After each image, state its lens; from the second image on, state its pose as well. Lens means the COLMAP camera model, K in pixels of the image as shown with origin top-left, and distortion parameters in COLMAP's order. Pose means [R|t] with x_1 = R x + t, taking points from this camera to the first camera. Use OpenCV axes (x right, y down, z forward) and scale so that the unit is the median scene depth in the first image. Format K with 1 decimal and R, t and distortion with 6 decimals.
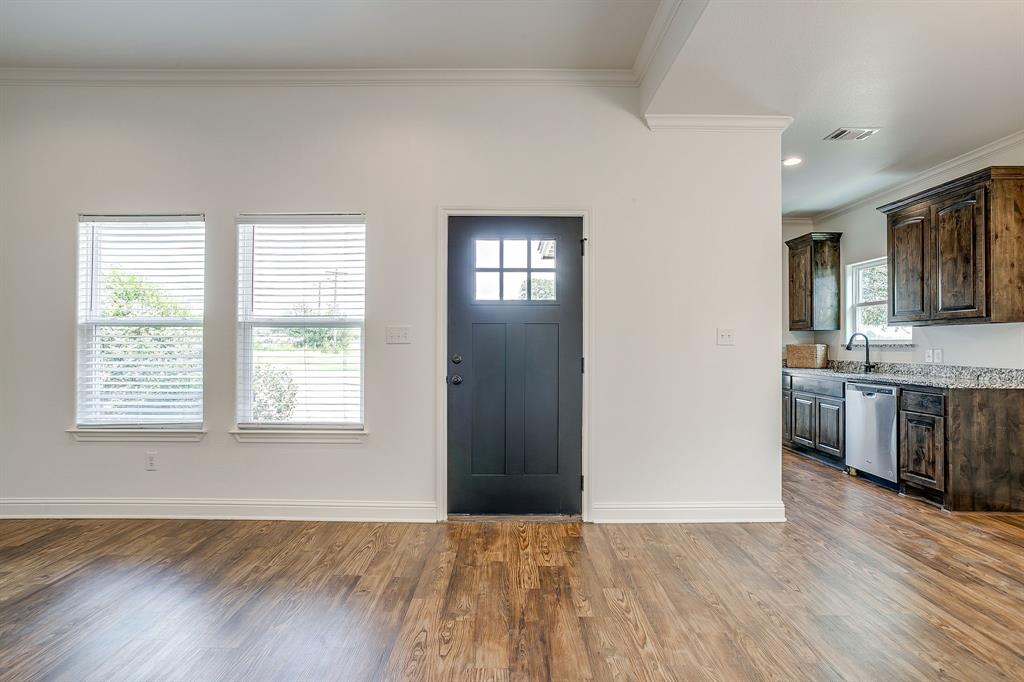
lens RADIAL K [[491.8, 0, 513.5], [0, 491.8, 338.7], [0, 0, 1]] dist [-0.010947, 0.001278]
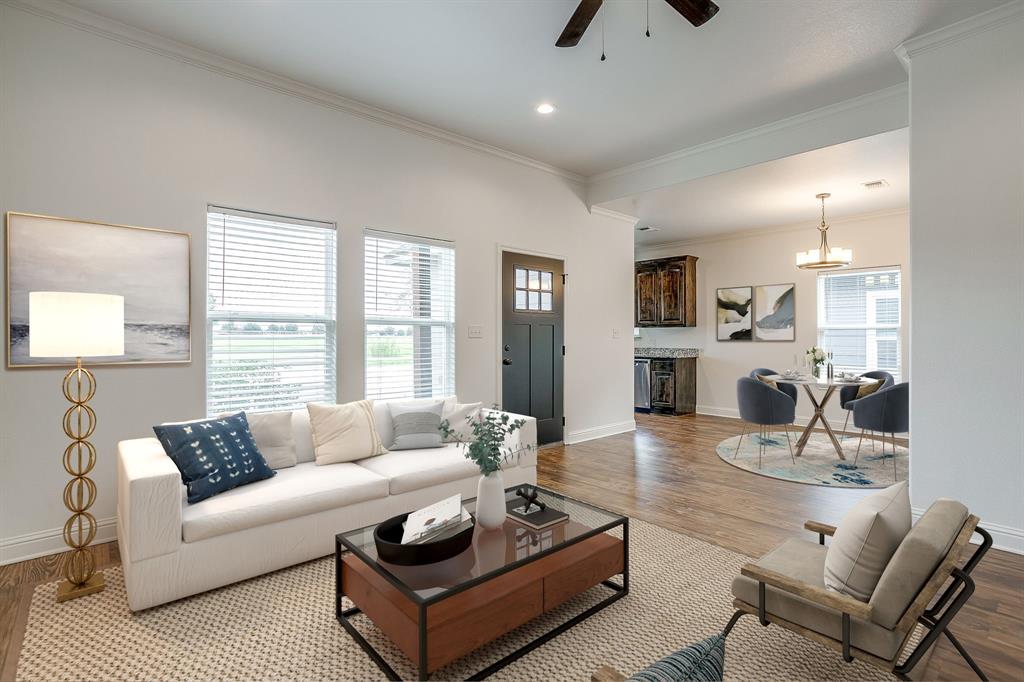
lens RADIAL K [[491.8, 0, 512.0], [0, 491.8, 337.1], [0, 0, 1]] dist [-0.010947, 0.001278]
pose [[0.748229, -0.002516, 0.663436, -1.069050], [-0.005666, 0.999932, 0.010182, -0.007276], [-0.663417, -0.011377, 0.748164, -0.117882]]
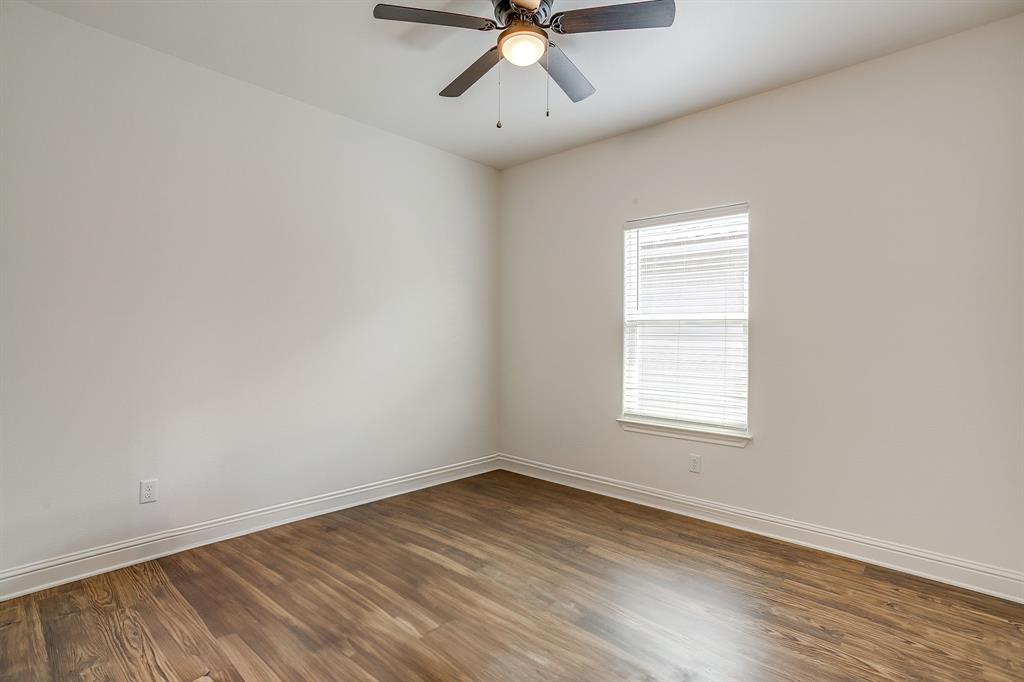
lens RADIAL K [[491.8, 0, 503.8], [0, 491.8, 341.9], [0, 0, 1]] dist [-0.010947, 0.001278]
pose [[0.750864, 0.017067, -0.660236, -0.370170], [-0.009667, 0.999843, 0.014852, 0.000259], [0.660386, -0.004770, 0.750912, 0.001516]]
